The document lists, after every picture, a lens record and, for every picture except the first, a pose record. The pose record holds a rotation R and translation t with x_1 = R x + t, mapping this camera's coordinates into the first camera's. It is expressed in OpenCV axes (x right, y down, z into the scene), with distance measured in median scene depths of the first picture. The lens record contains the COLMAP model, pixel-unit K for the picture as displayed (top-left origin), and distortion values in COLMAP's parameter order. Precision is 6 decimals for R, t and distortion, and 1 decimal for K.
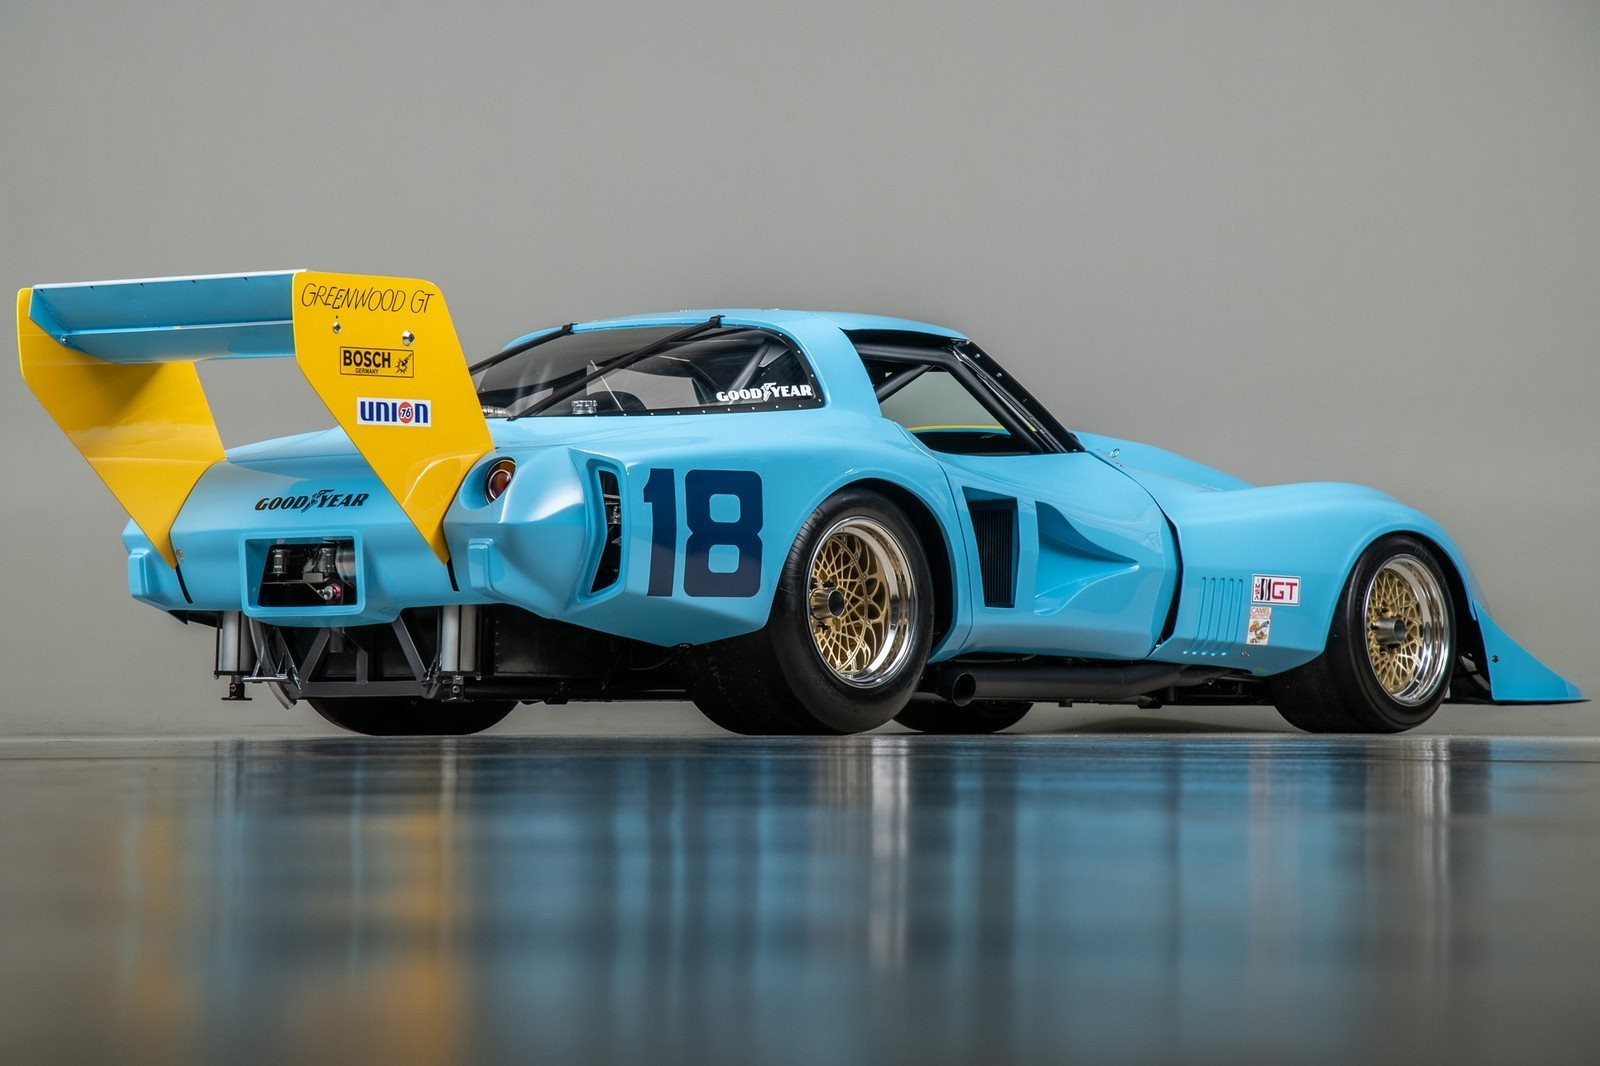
lens RADIAL K [[5514.4, 0, 807.0], [0, 5514.4, 529.2], [0, 0, 1]] dist [0.926419, 0.000000]
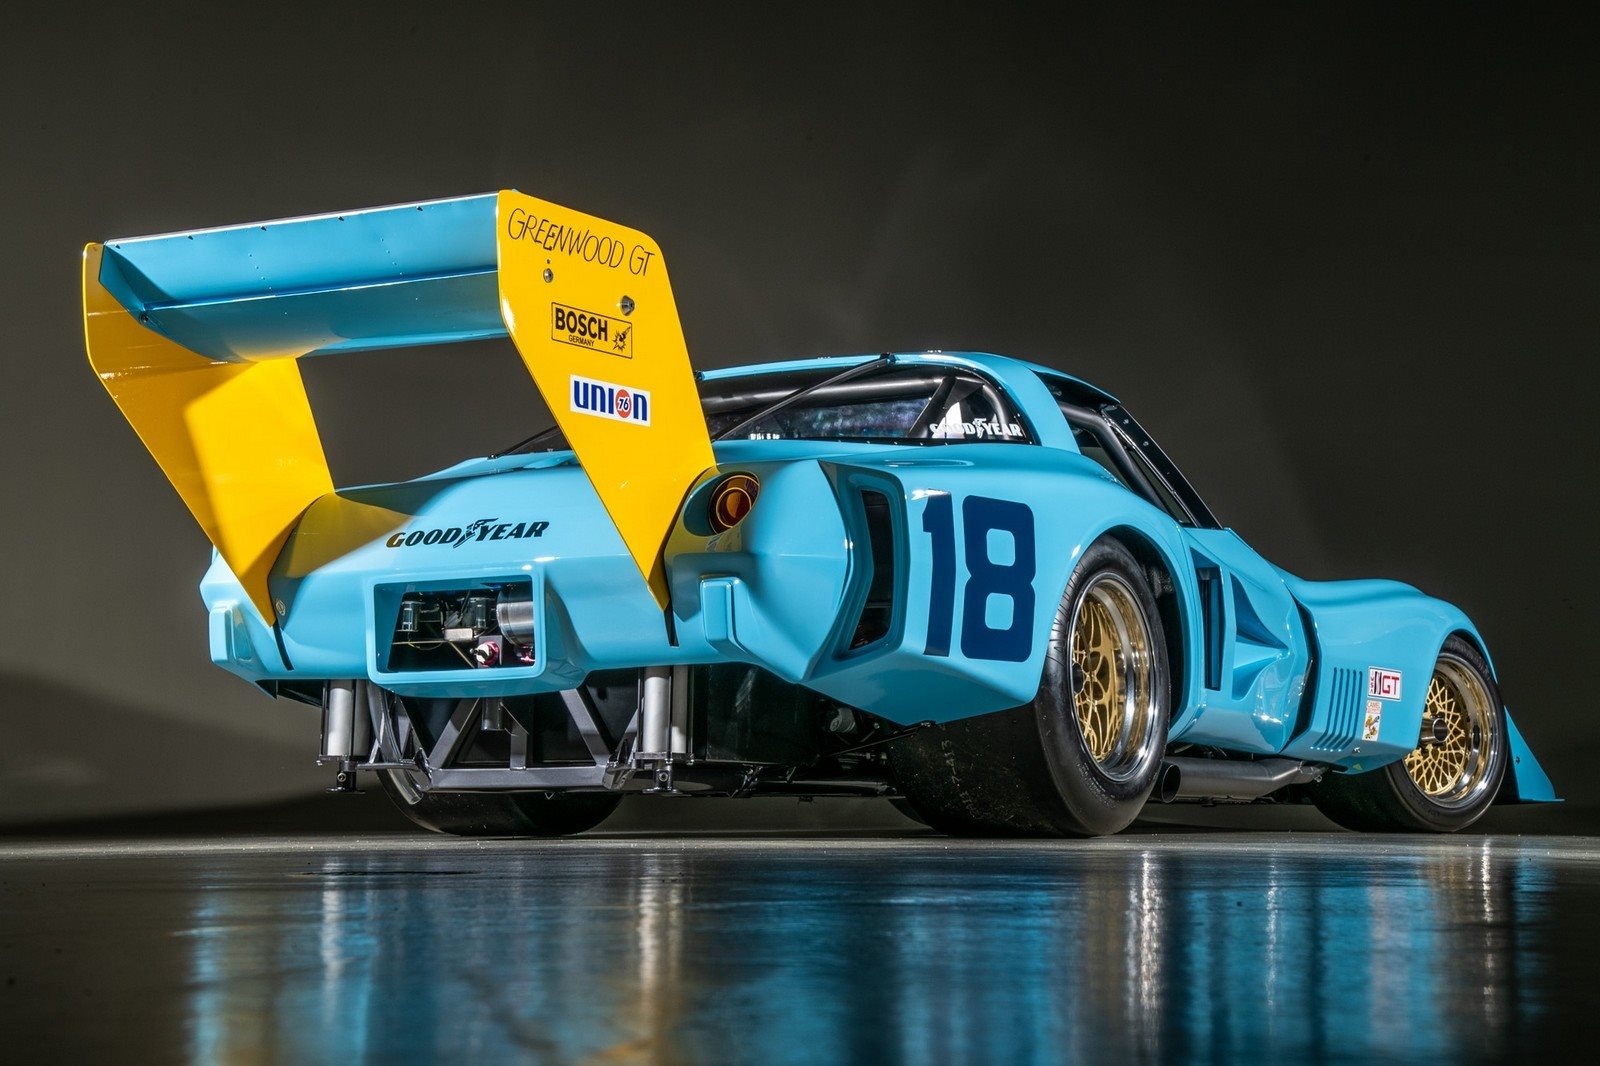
lens RADIAL K [[2652.9, 0, 806.1], [0, 2652.9, 534.8], [0, 0, 1]] dist [0.246473, 0.000000]
pose [[0.986257, 0.017263, 0.164314, -0.104153], [-0.005524, 0.997416, -0.071631, 0.021631], [-0.165126, 0.069739, 0.983804, 0.629508]]
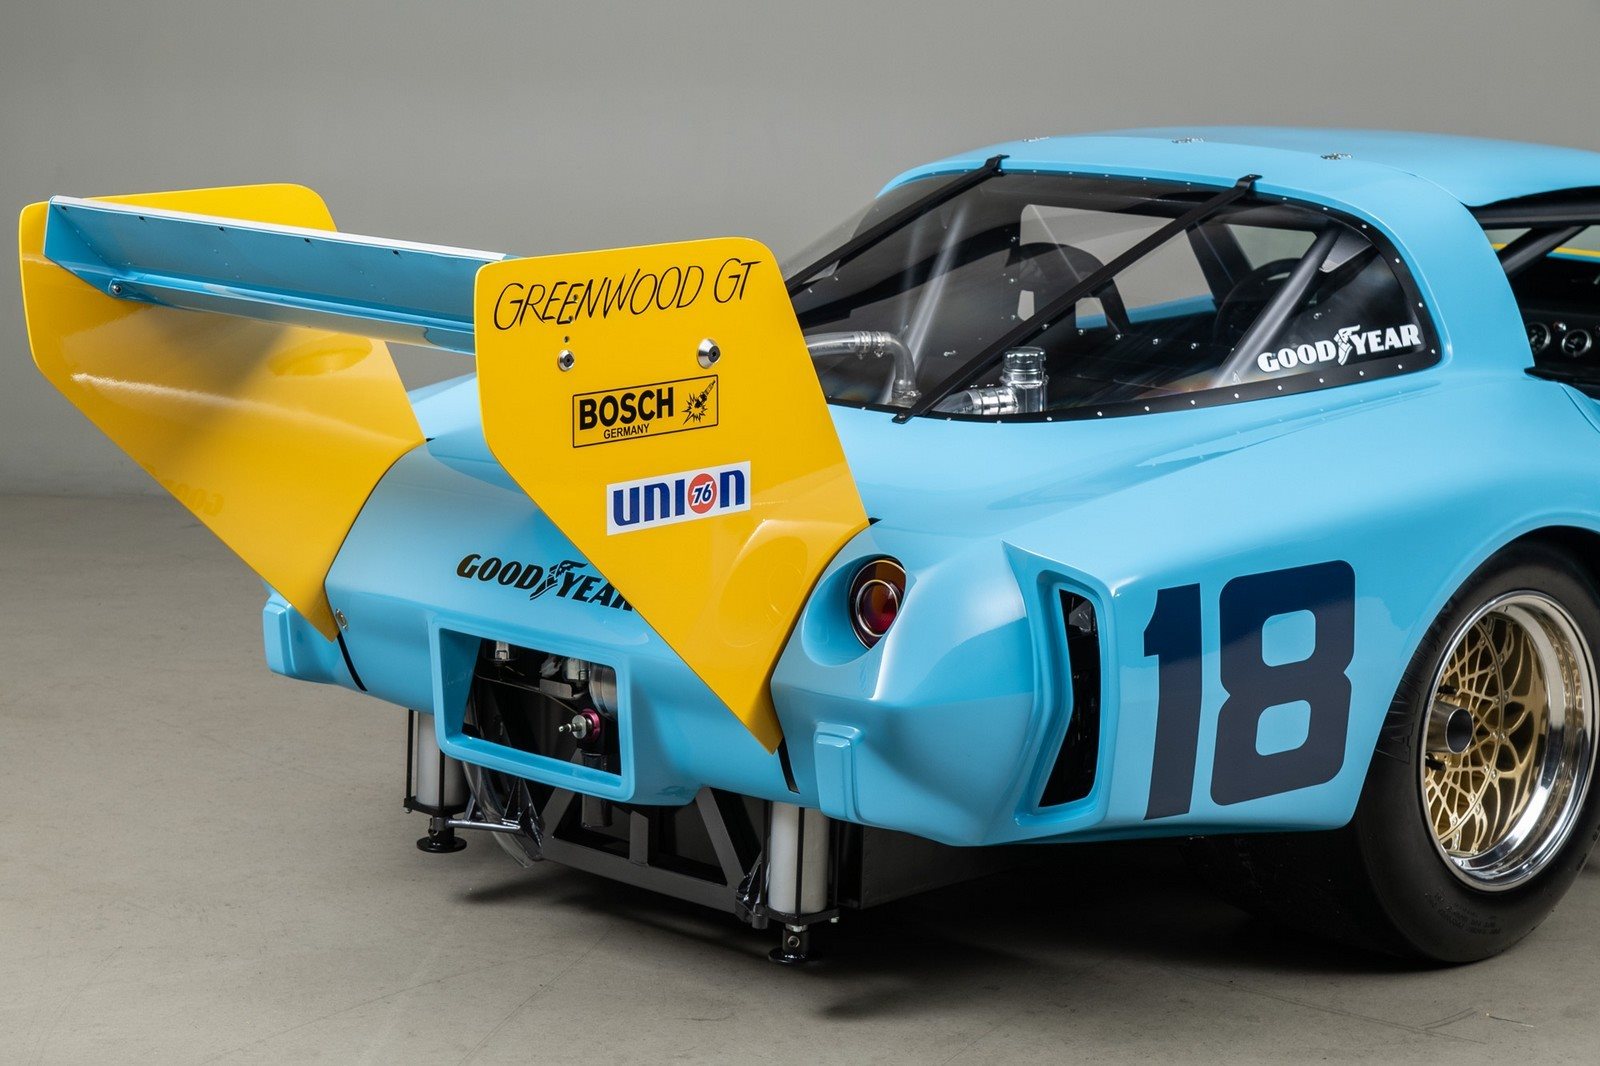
lens RADIAL K [[3522.6, 0, 801.2], [0, 3522.6, 528.4], [0, 0, 1]] dist [0.386280, 0.000000]
pose [[0.996556, 0.029445, -0.077525, -0.035790], [-0.012788, 0.978224, 0.207157, -0.085745], [0.081937, -0.205452, 0.975231, 0.655100]]
